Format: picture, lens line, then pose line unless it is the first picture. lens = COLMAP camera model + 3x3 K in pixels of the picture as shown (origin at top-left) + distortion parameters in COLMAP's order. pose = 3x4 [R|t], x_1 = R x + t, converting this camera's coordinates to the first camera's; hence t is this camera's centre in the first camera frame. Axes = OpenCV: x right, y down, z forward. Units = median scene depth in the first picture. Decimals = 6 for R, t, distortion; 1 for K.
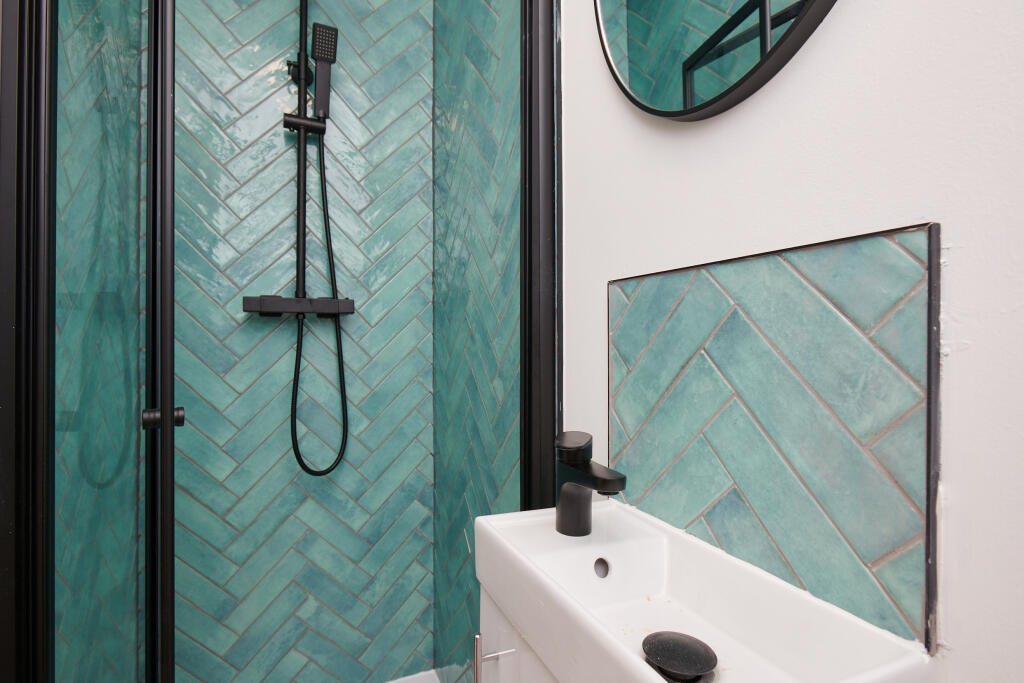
lens RADIAL K [[491.9, 0, 512.0], [0, 491.9, 341.5], [0, 0, 1]] dist [-0.003981, 0.000182]
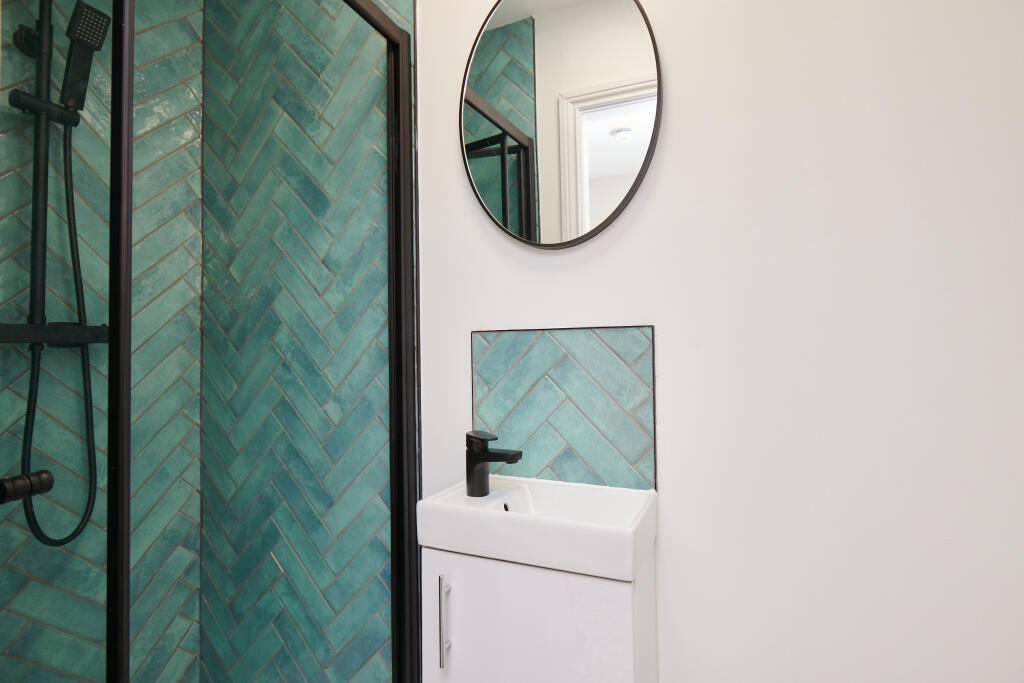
lens RADIAL K [[503.1, 0, 512.8], [0, 503.1, 331.1], [0, 0, 1]] dist [0.001779, 0.000786]
pose [[0.719243, 0.006813, 0.694725, -0.504240], [0.015016, 0.999566, -0.025348, -0.051131], [-0.694596, 0.028663, 0.718828, -0.133000]]
